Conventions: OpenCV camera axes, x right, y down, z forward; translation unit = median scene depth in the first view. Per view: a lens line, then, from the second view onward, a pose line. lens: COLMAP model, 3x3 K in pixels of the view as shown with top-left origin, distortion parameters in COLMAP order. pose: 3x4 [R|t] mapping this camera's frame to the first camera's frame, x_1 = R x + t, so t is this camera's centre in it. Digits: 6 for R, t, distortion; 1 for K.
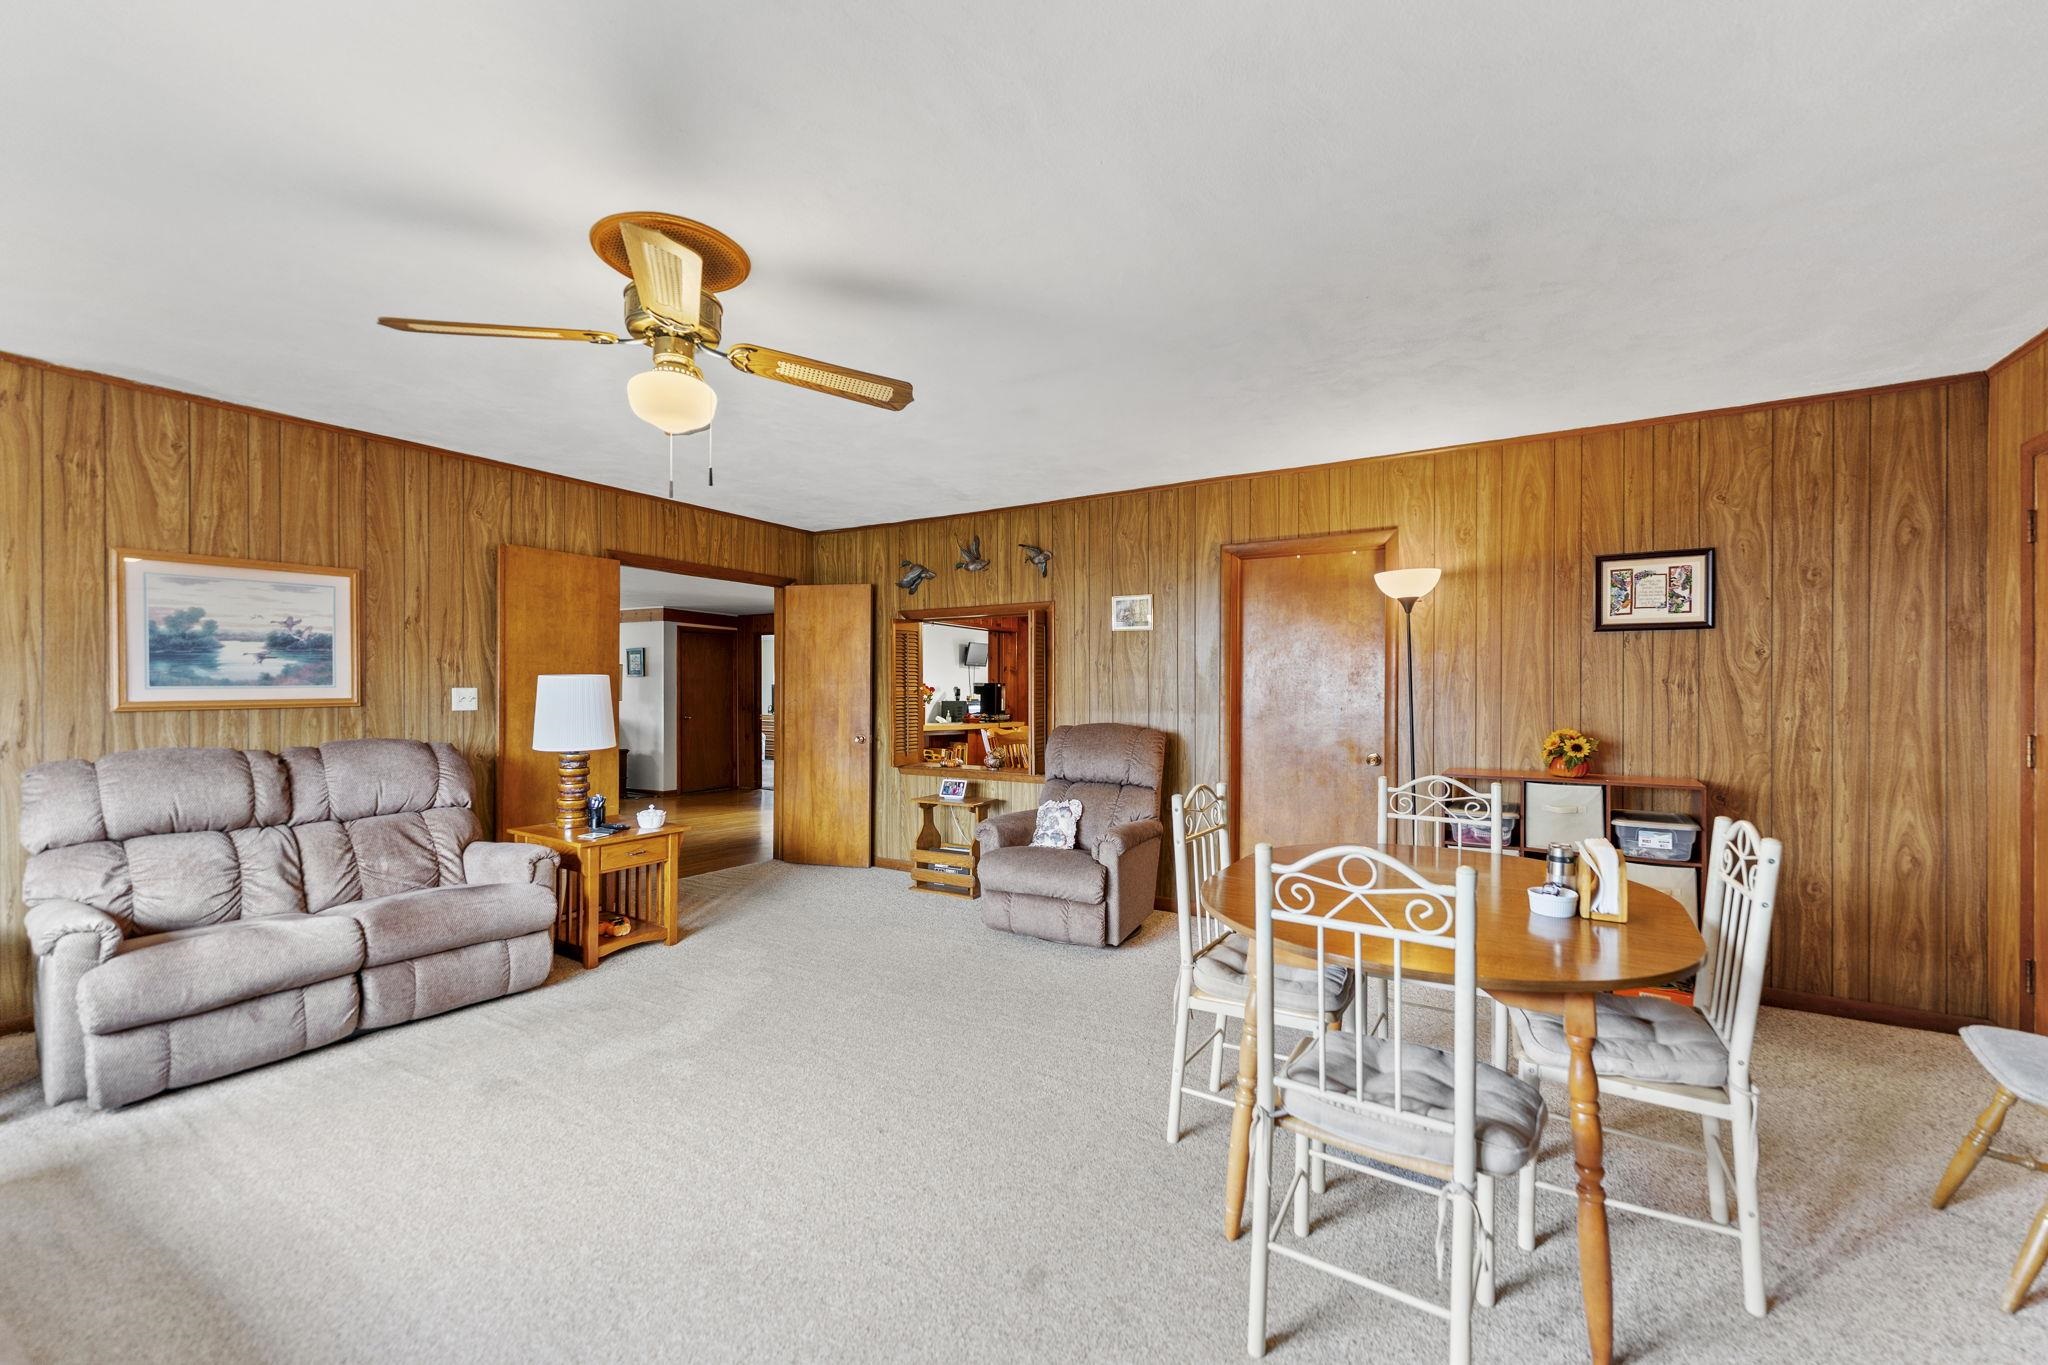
lens RADIAL K [[824.5, 0, 1015.6], [0, 824.5, 685.4], [0, 0, 1]] dist [0.002085, 0.000334]
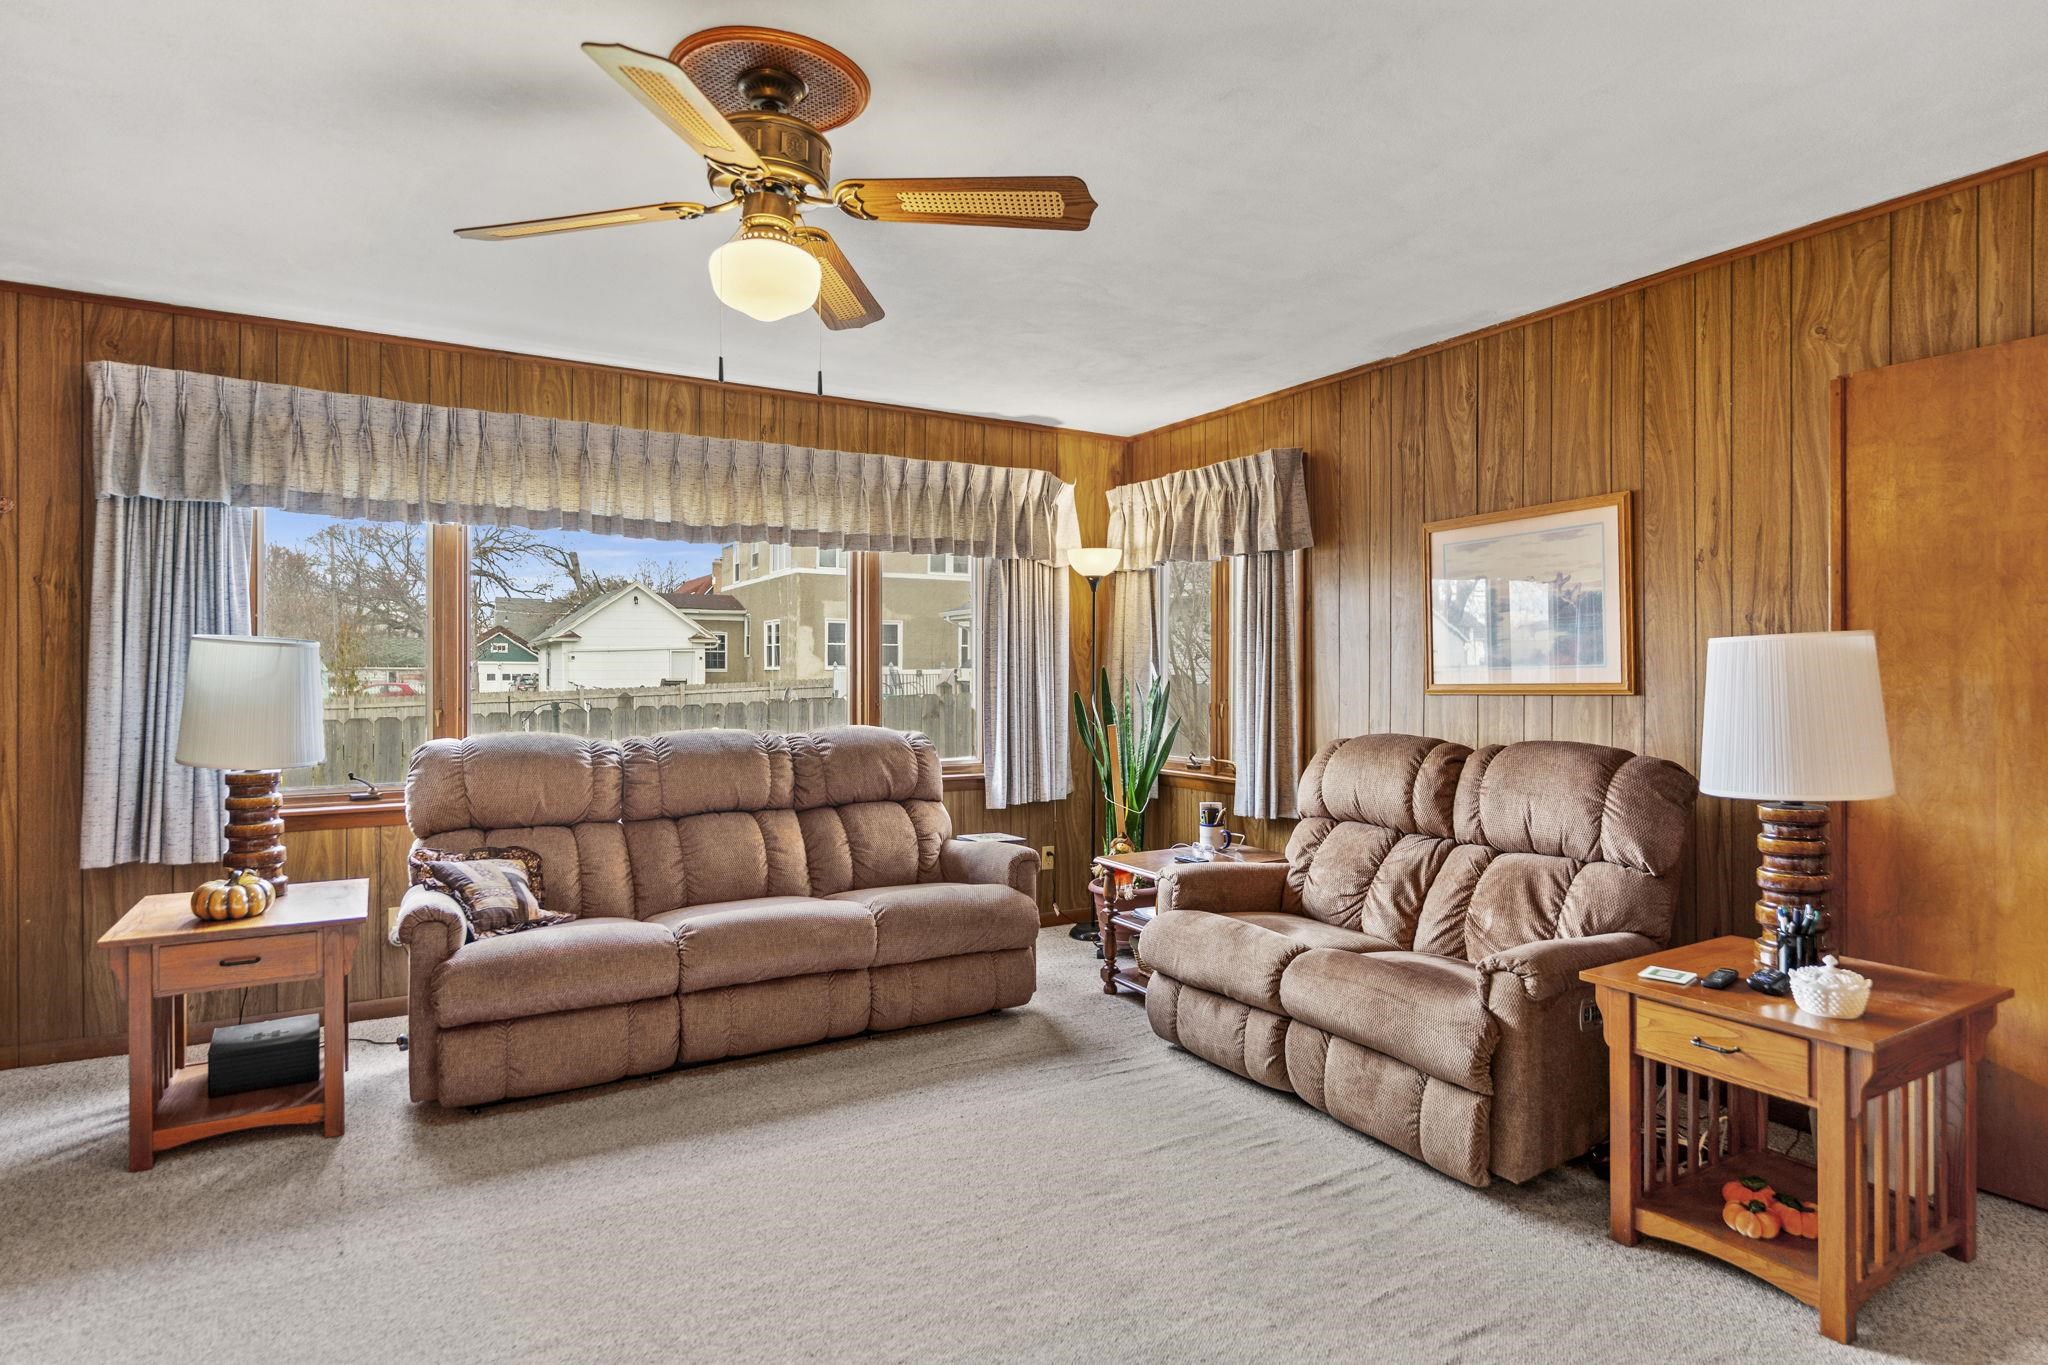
lens RADIAL K [[1102.5, 0, 1027.2], [0, 1102.5, 677.2], [0, 0, 1]] dist [-0.000114, -0.000925]
pose [[-0.451121, 0.000733, -0.892463, 0.223021], [0.006343, 0.999977, -0.002385, 0.010027], [0.892440, -0.006736, -0.451115, 0.980142]]
